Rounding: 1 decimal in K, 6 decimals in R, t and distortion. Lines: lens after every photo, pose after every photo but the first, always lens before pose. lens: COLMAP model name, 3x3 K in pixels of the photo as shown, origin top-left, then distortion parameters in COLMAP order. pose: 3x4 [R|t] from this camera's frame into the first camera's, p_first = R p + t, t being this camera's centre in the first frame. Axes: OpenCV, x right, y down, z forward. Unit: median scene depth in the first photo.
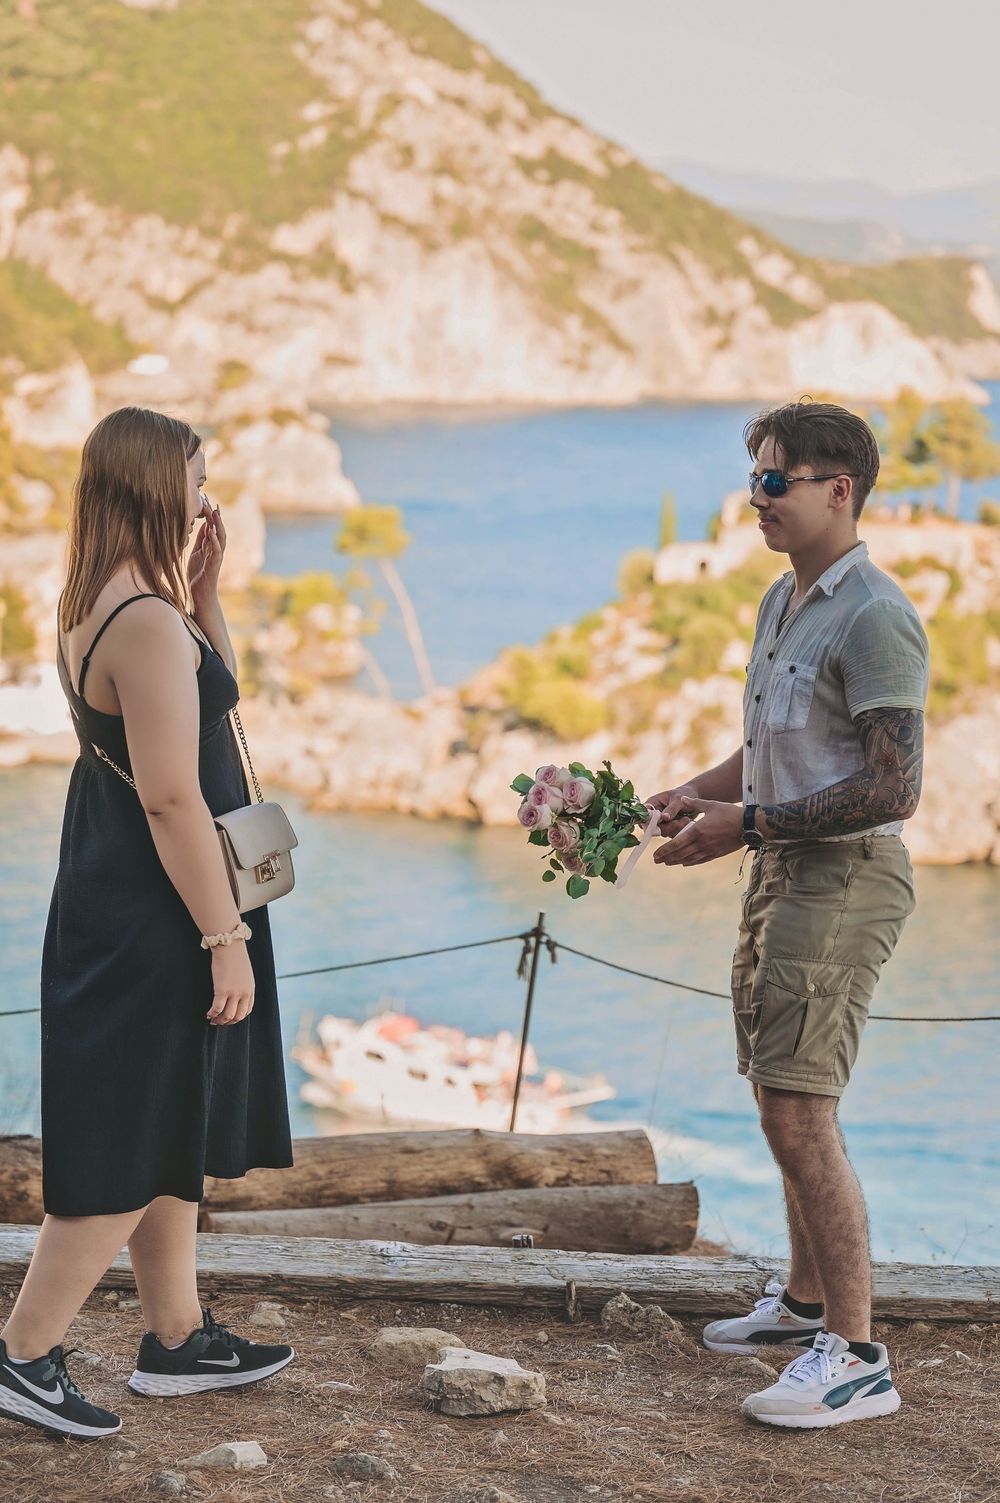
lens RADIAL K [[2572.4, 0, 505.1], [0, 2572.4, 717.3], [0, 0, 1]] dist [-0.028469, 0.031440]
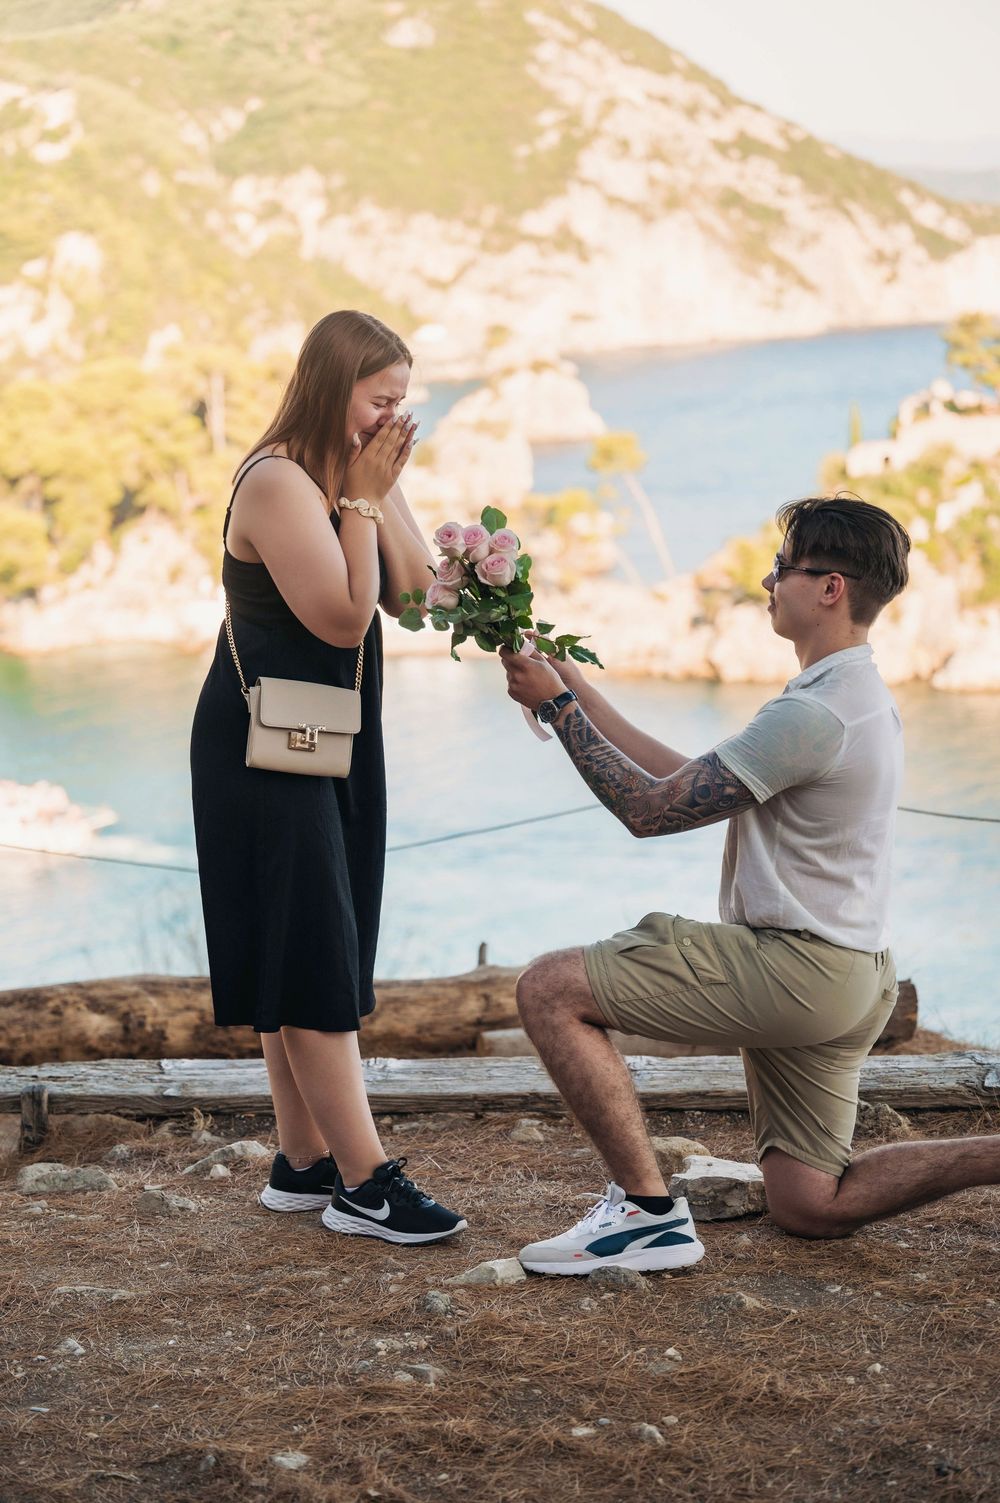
lens RADIAL K [[2572.4, 0, 505.1], [0, 2572.4, 717.3], [0, 0, 1]] dist [-0.028469, 0.031440]
pose [[0.994793, -0.066602, -0.077147, -0.018090], [0.071142, 0.995797, 0.057677, -0.020471], [0.072981, -0.062866, 0.995350, -0.250059]]
